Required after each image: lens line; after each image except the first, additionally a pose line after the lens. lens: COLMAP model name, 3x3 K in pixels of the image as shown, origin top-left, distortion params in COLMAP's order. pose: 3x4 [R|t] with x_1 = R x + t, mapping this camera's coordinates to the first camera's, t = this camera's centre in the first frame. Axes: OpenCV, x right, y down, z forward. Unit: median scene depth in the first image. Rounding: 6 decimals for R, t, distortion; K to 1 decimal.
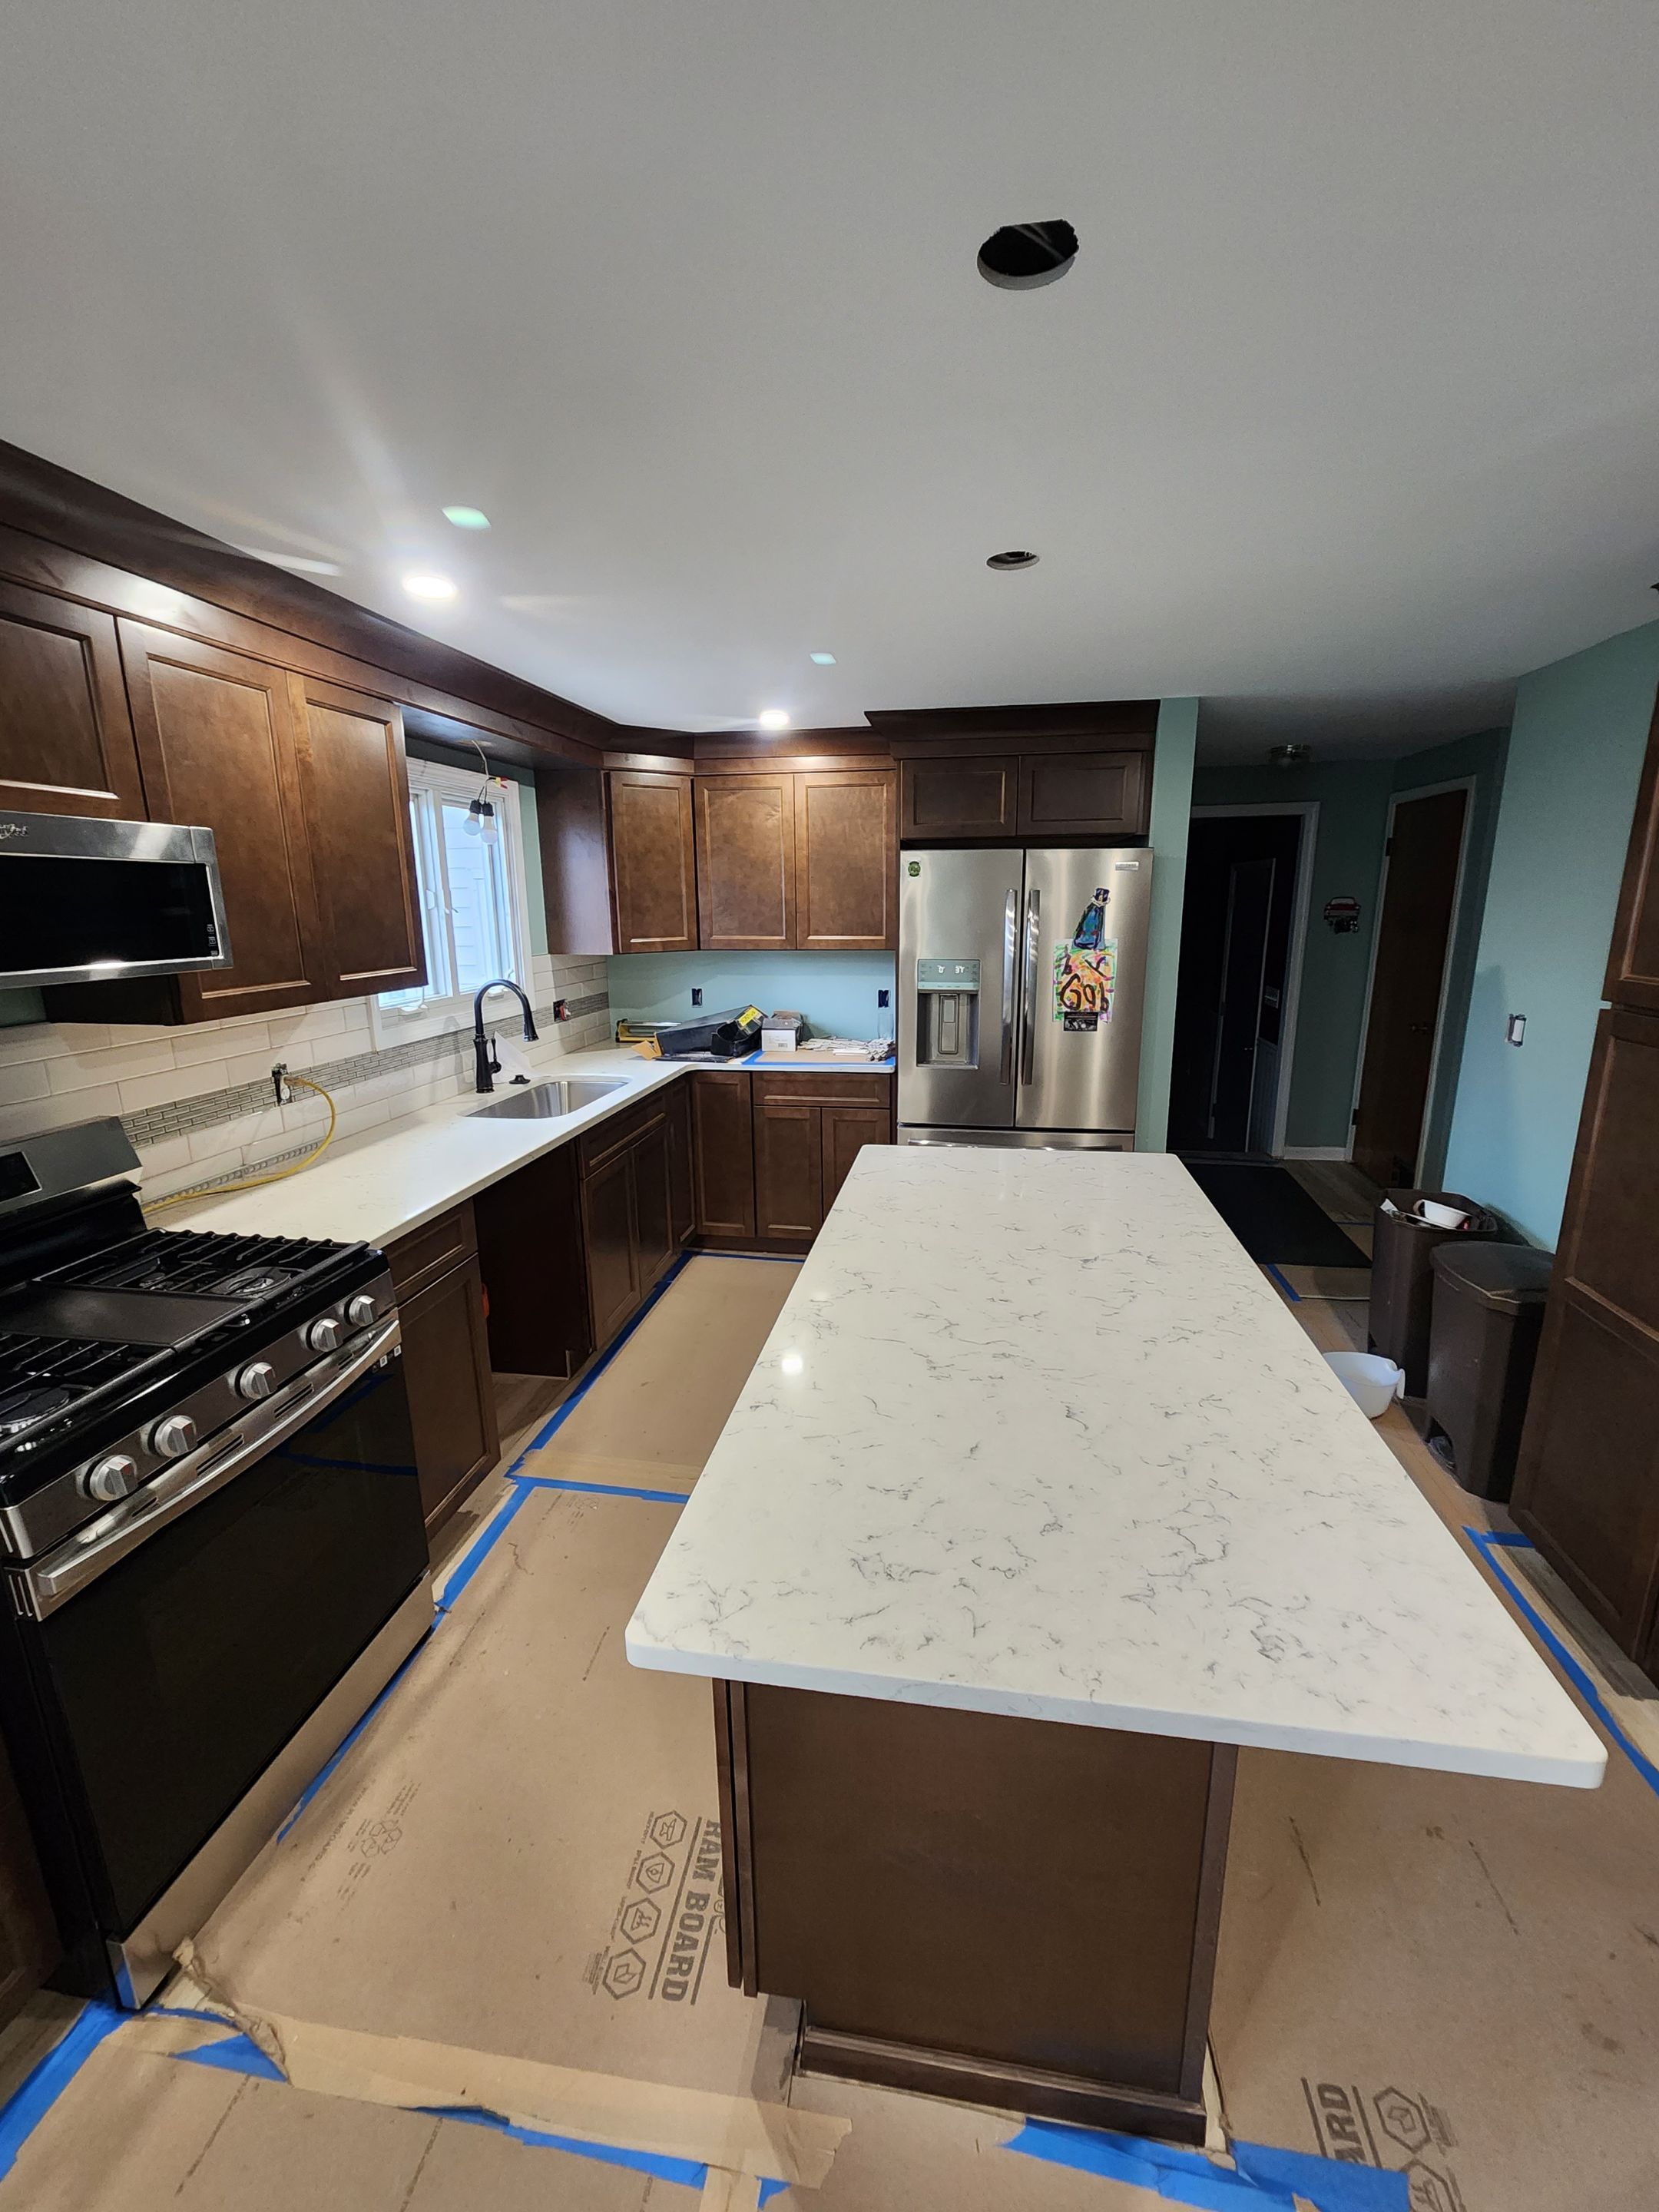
lens RADIAL K [[906.4, 0, 833.8], [0, 906.4, 1106.1], [0, 0, 1]] dist [-0.000318, -0.000491]
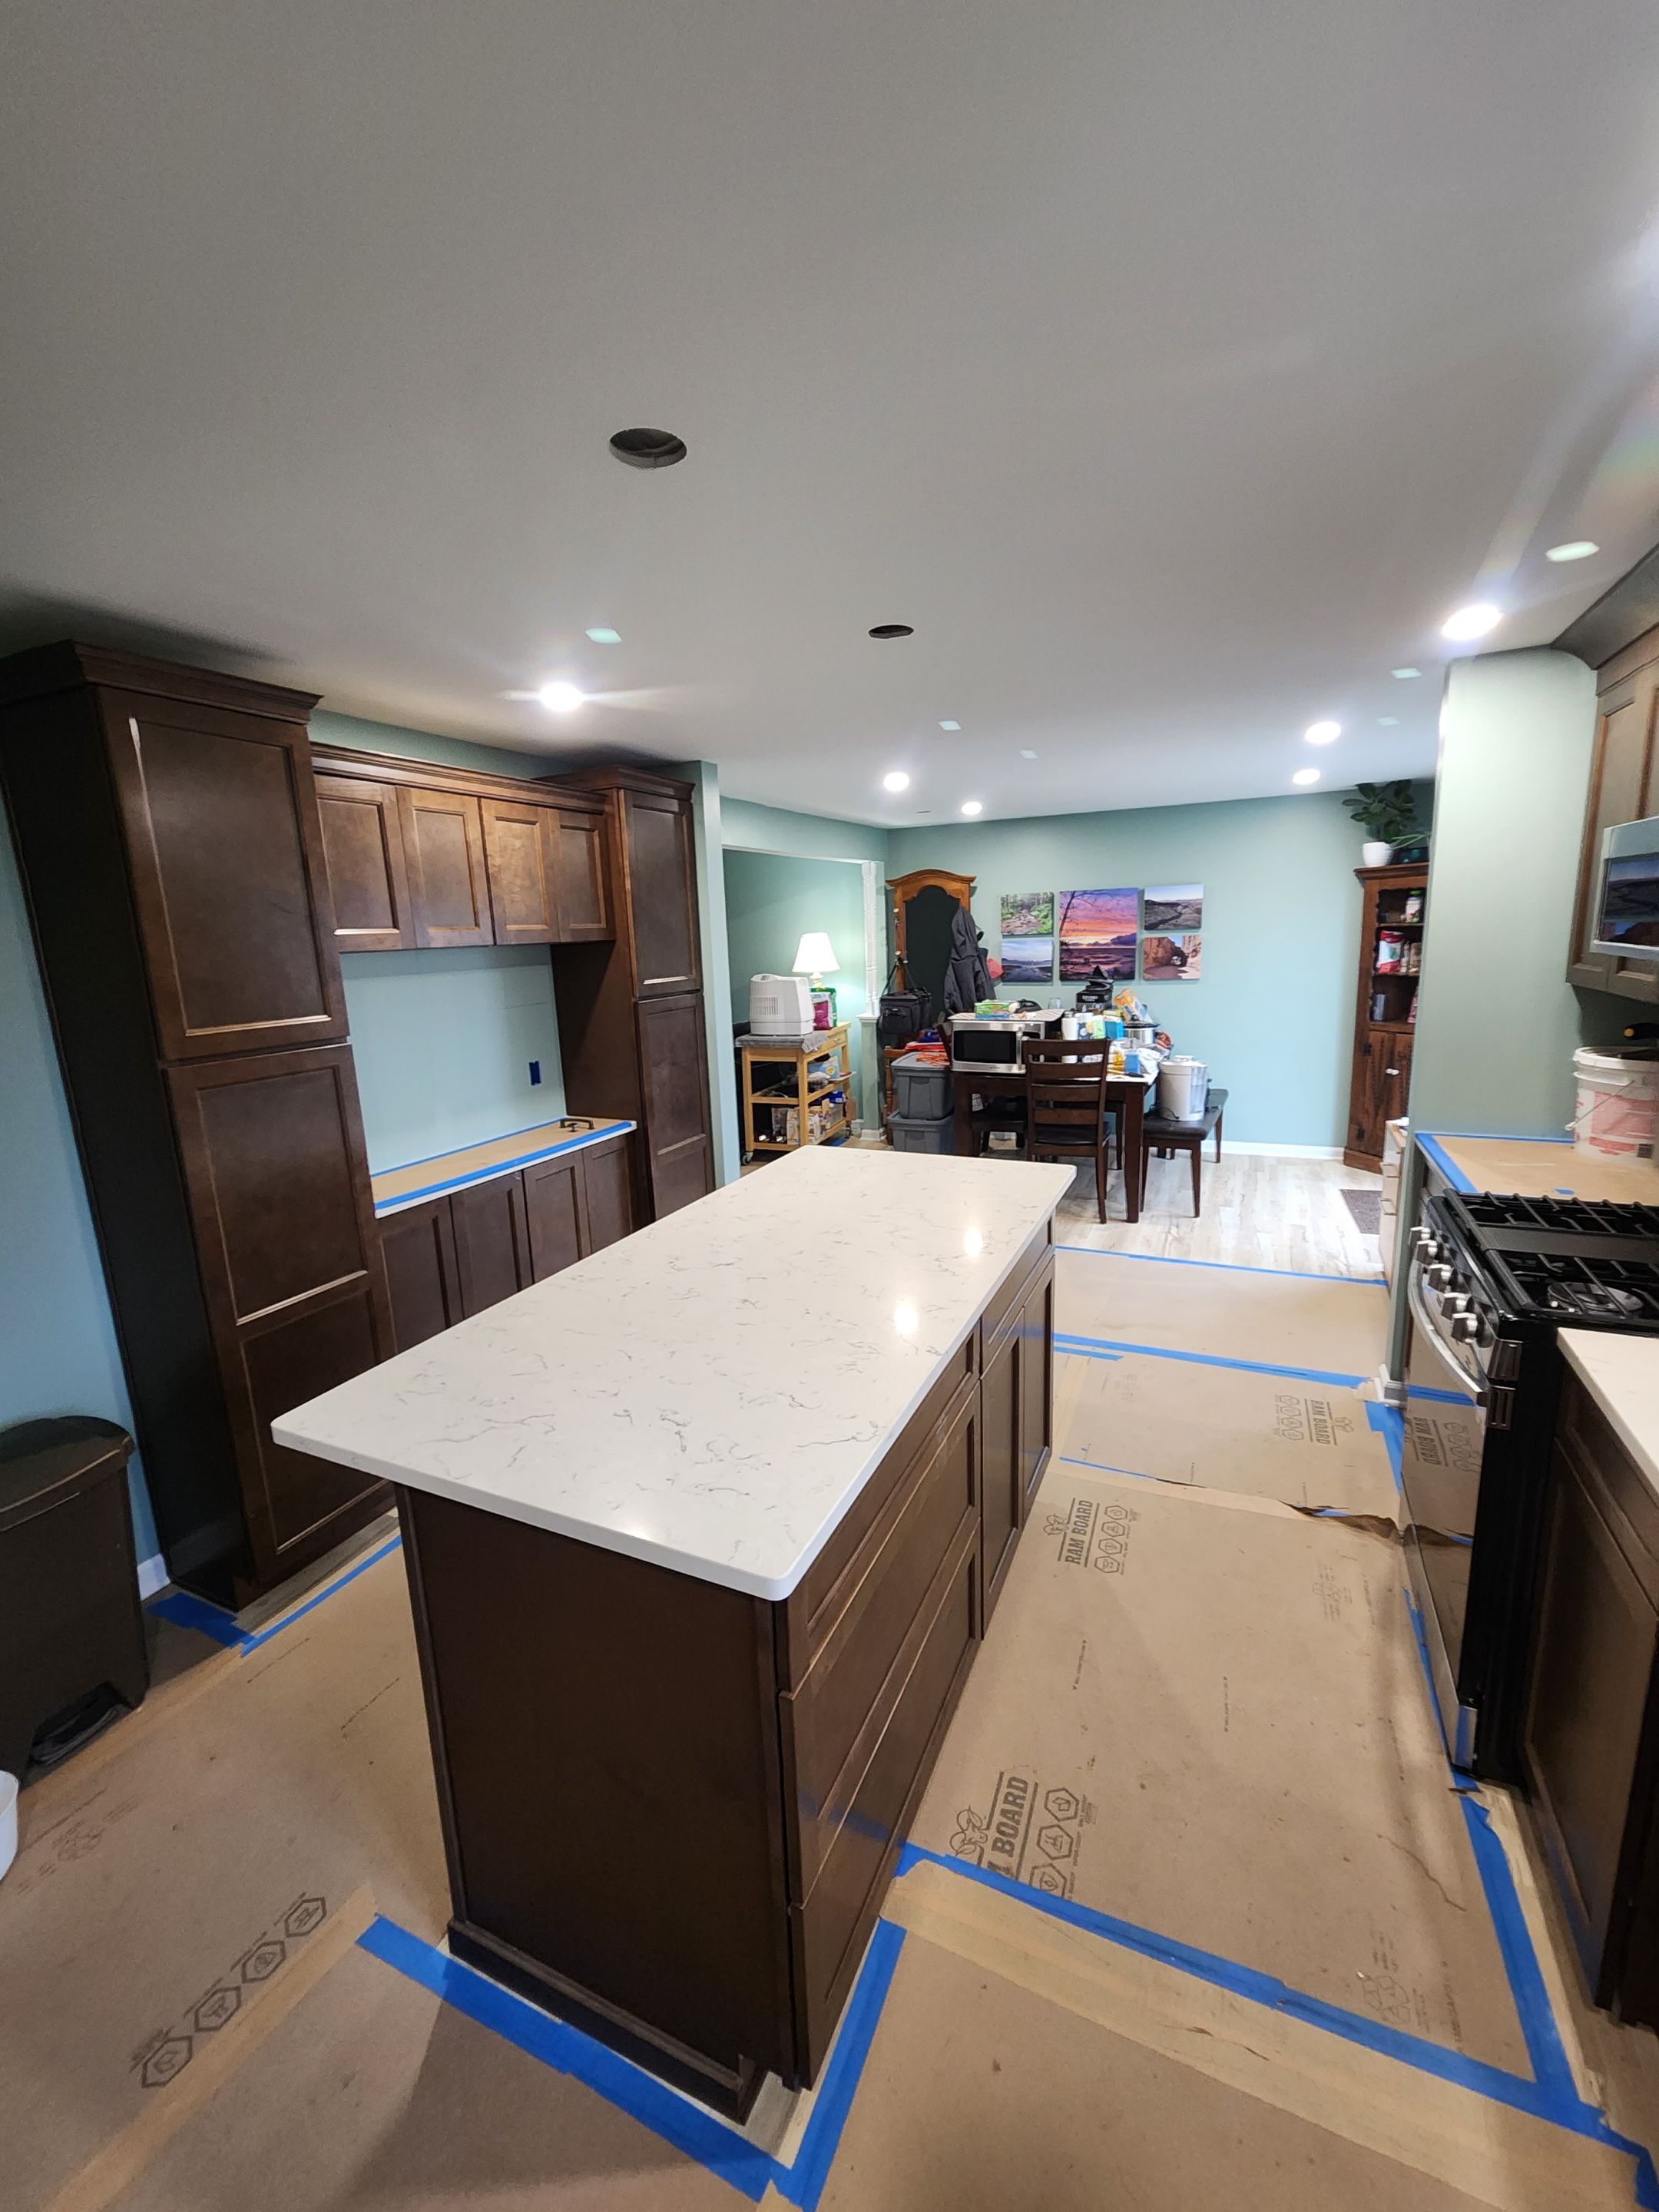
lens RADIAL K [[906.4, 0, 820.6], [0, 906.4, 1113.0], [0, 0, 1]] dist [-0.000318, -0.000491]
pose [[-0.960163, -0.010074, 0.279260, -0.061801], [0.106858, 0.910160, 0.400238, -0.204733], [-0.258203, 0.414135, -0.872825, 0.905599]]
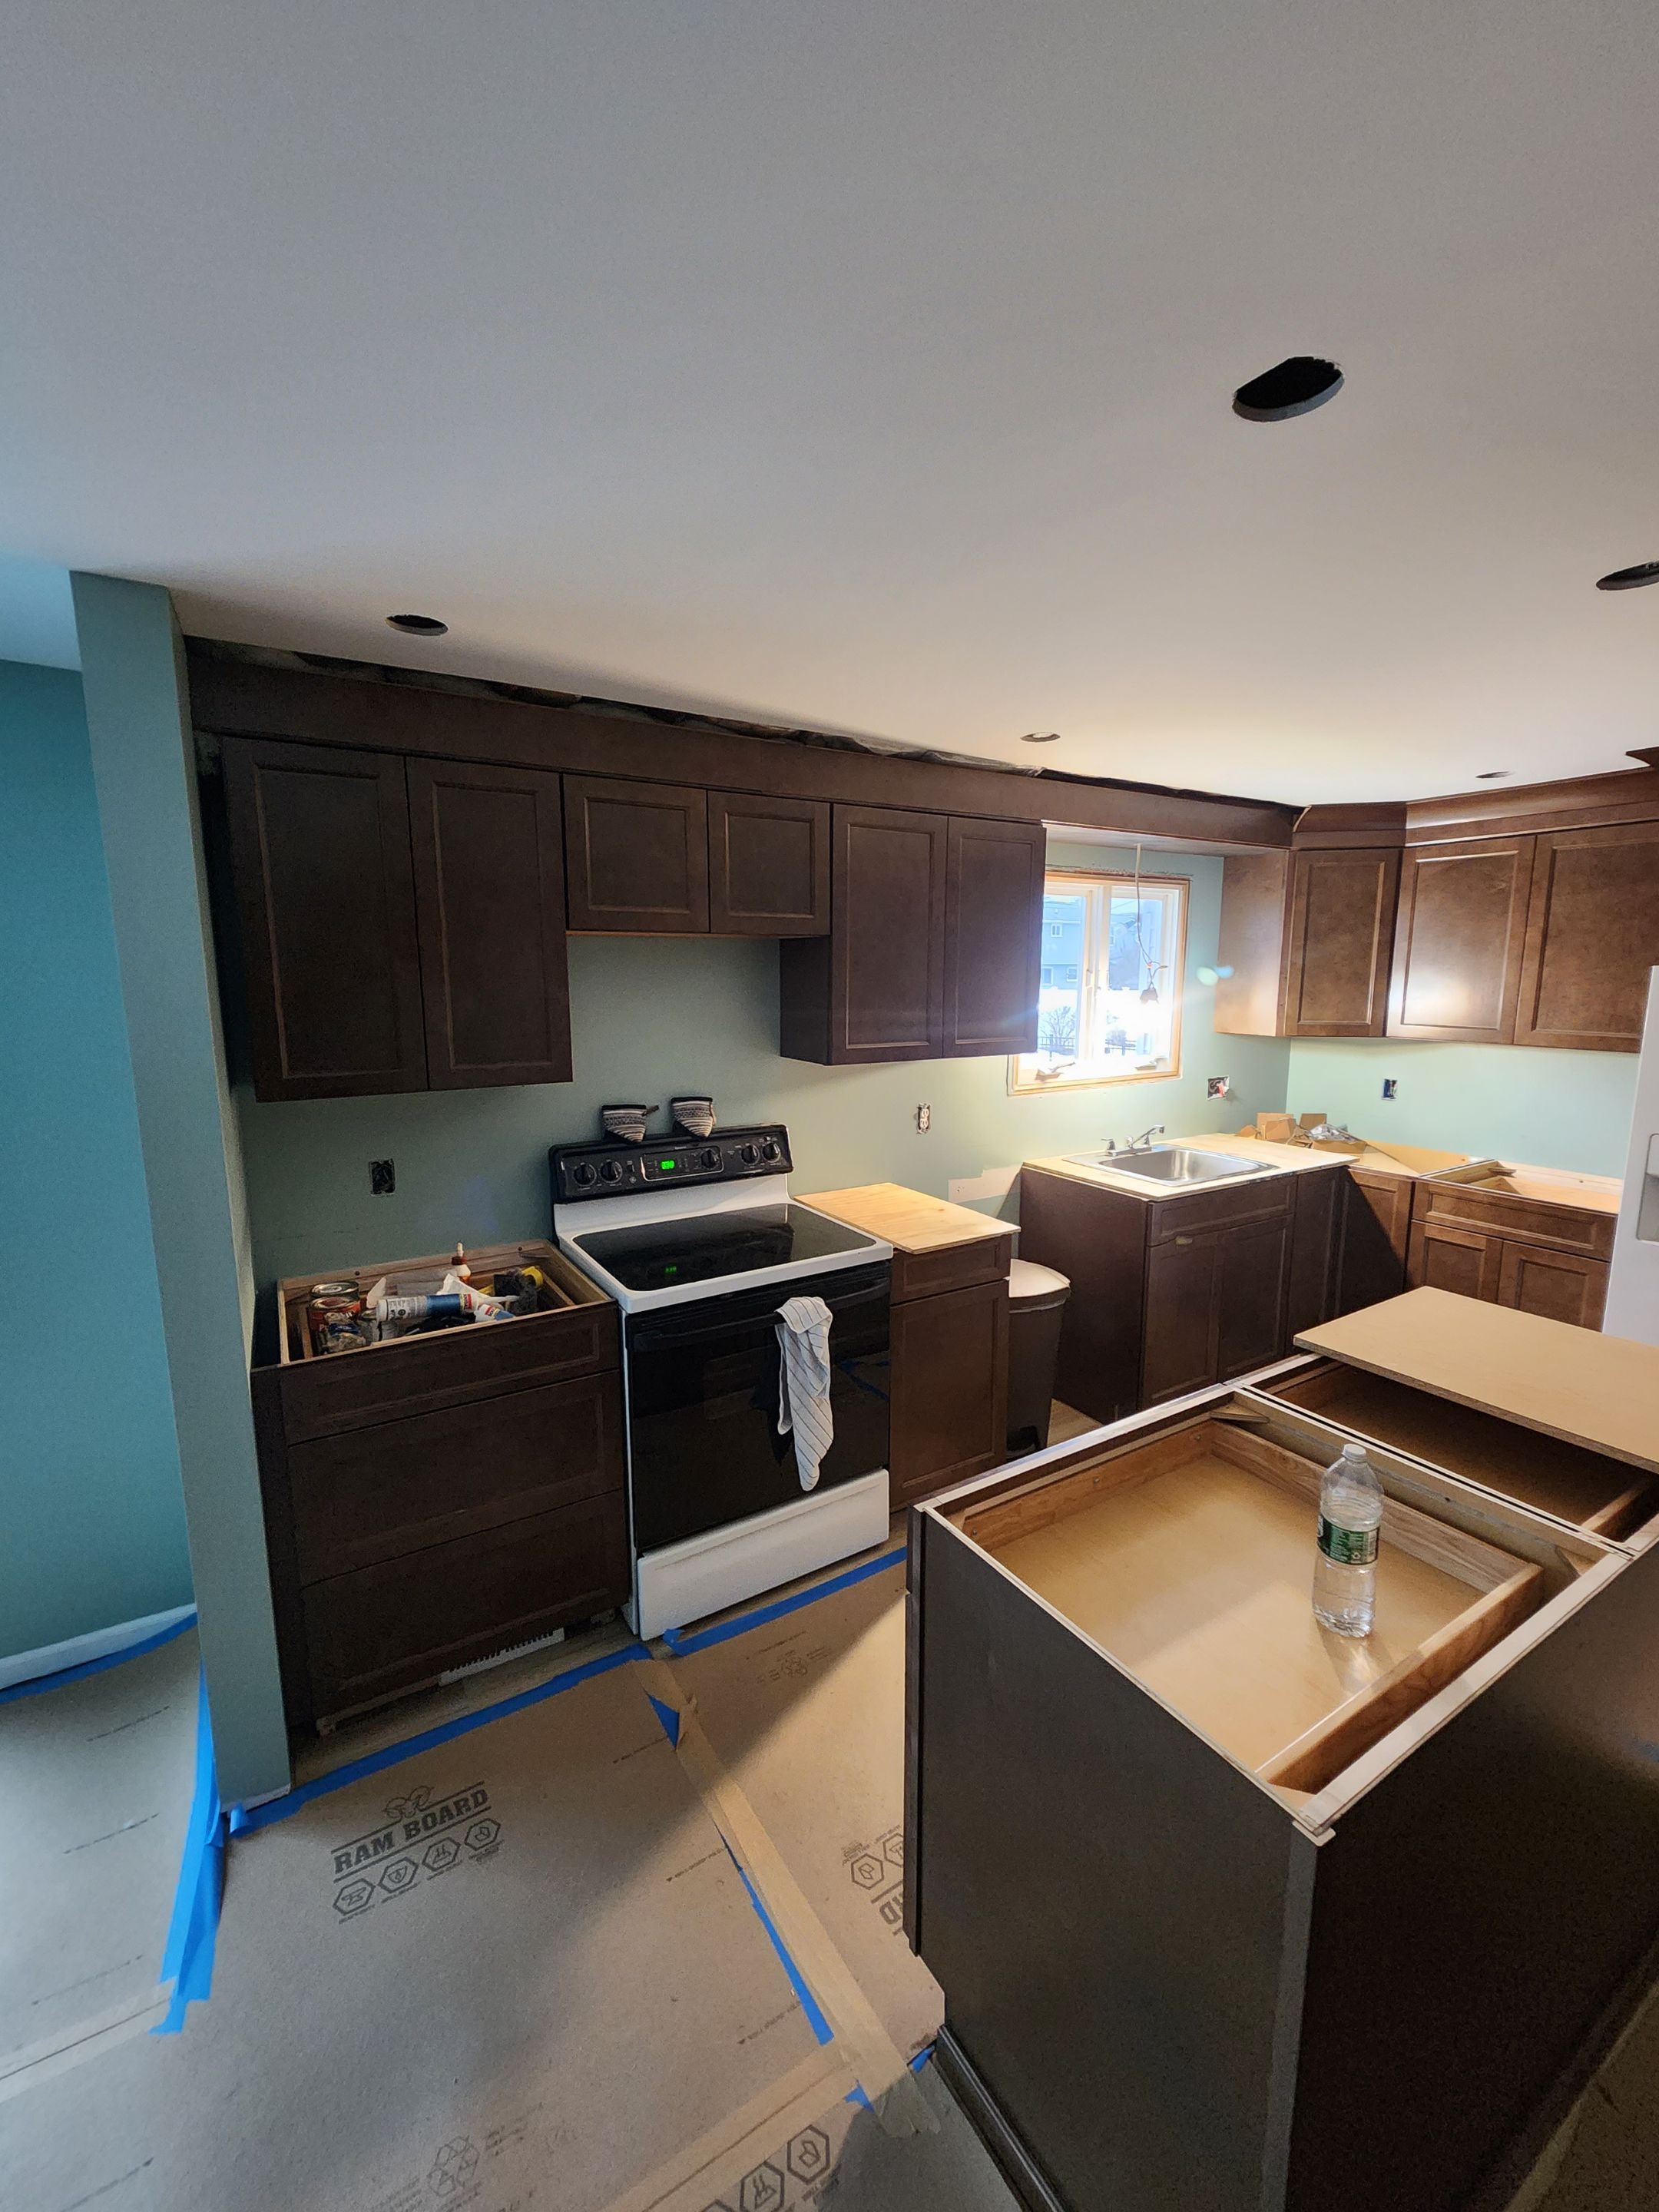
lens RADIAL K [[906.4, 0, 832.3], [0, 906.4, 1105.6], [0, 0, 1]] dist [-0.000318, -0.000491]
pose [[0.654000, 0.121536, -0.746668, 0.195403], [-0.175755, 0.984414, 0.006292, -0.017367], [0.735795, 0.127115, 0.665167, 0.012775]]
